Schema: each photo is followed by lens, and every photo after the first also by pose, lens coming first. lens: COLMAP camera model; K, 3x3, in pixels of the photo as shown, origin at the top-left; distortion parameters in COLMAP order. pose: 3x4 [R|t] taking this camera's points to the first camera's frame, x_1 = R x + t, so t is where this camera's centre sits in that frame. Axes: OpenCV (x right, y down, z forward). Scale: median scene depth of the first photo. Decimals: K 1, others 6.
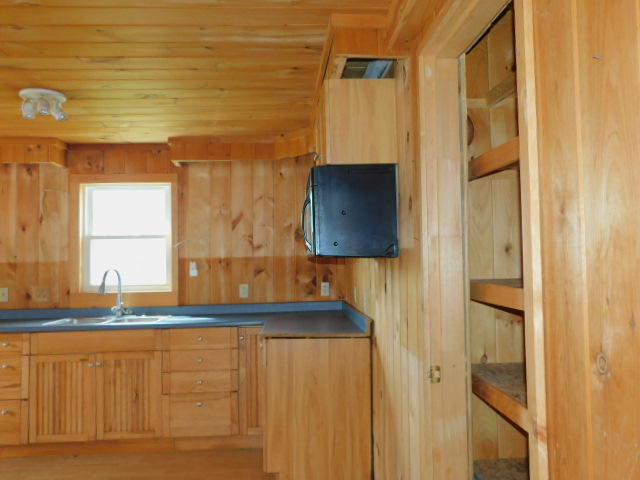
lens RADIAL K [[562.0, 0, 320.0], [0, 562.0, 240.0], [0, 0, 1]] dist [0.001344, 0.000512]
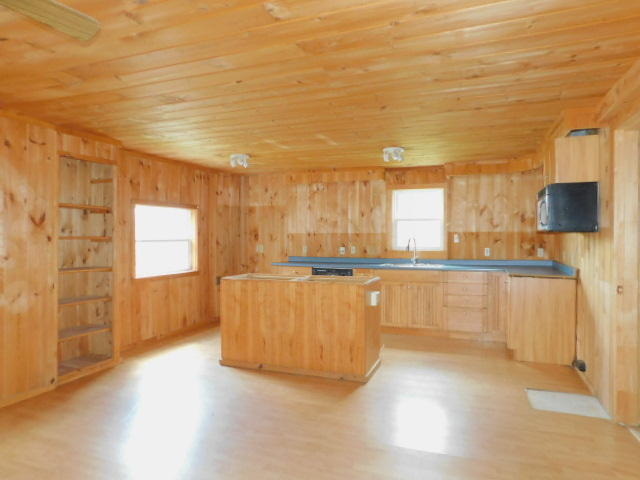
lens RADIAL K [[442.3, 0, 320.0], [0, 442.3, 240.0], [0, 0, 1]] dist [-0.006260, -0.000503]
pose [[0.919126, 0.018849, -0.393512, -0.078277], [-0.000371, 0.998896, 0.046978, -0.007039], [0.393963, -0.043033, 0.918118, -0.417725]]
